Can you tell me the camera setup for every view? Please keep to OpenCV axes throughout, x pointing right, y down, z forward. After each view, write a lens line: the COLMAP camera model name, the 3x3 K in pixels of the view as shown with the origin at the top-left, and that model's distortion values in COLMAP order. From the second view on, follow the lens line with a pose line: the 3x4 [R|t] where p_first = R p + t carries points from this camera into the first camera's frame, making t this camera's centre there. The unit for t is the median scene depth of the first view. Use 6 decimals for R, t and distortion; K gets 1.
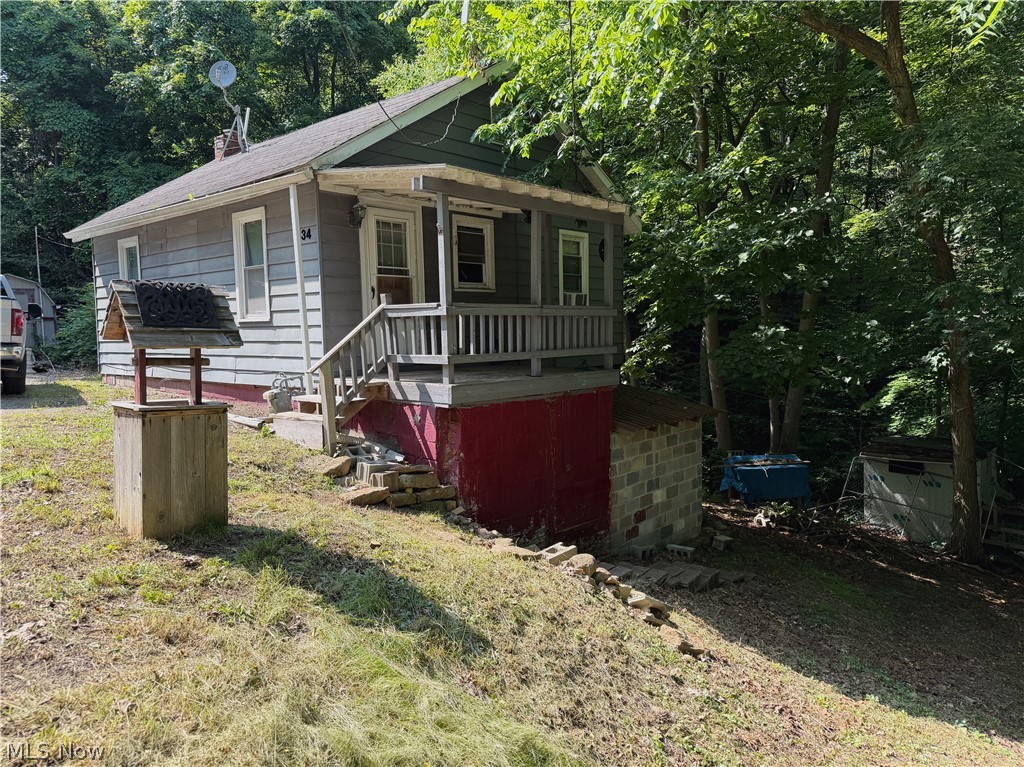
lens RADIAL K [[723.8, 0, 518.1], [0, 723.8, 382.6], [0, 0, 1]] dist [0.062784, -0.086744]
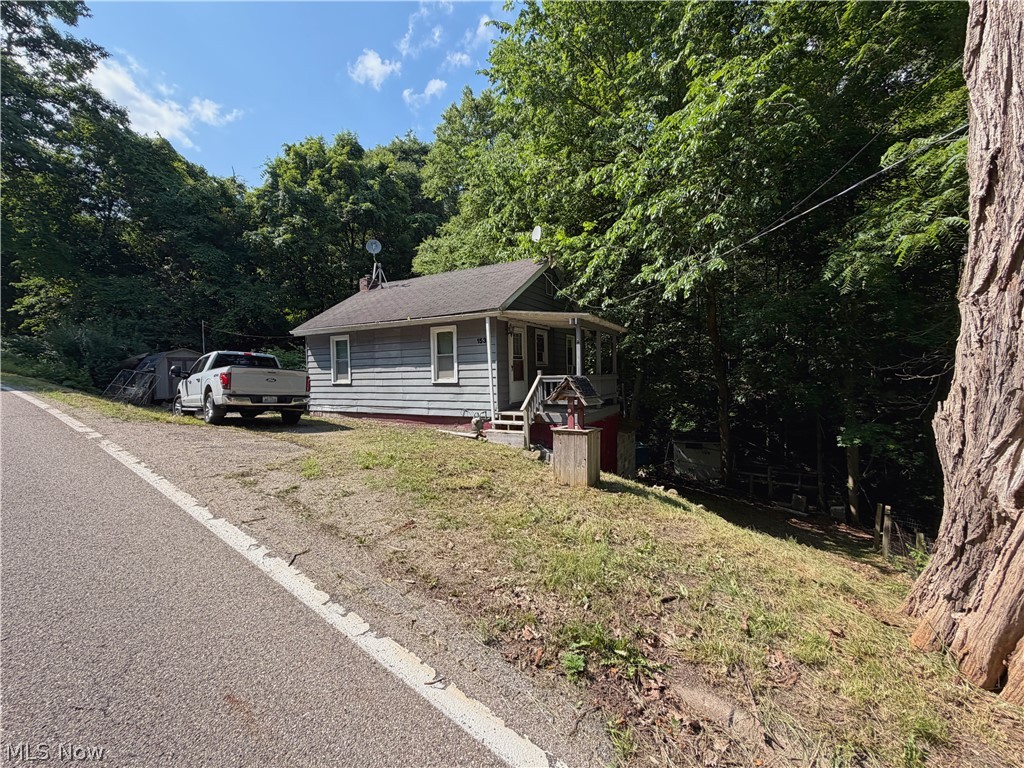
lens RADIAL K [[405.4, 0, 503.1], [0, 405.4, 395.5], [0, 0, 1]] dist [-0.000461, 0.000006]
pose [[0.977163, -0.012341, 0.212132, -0.358991], [0.018016, 0.999529, -0.024840, -0.017231], [-0.211726, 0.028095, 0.976925, -0.066062]]
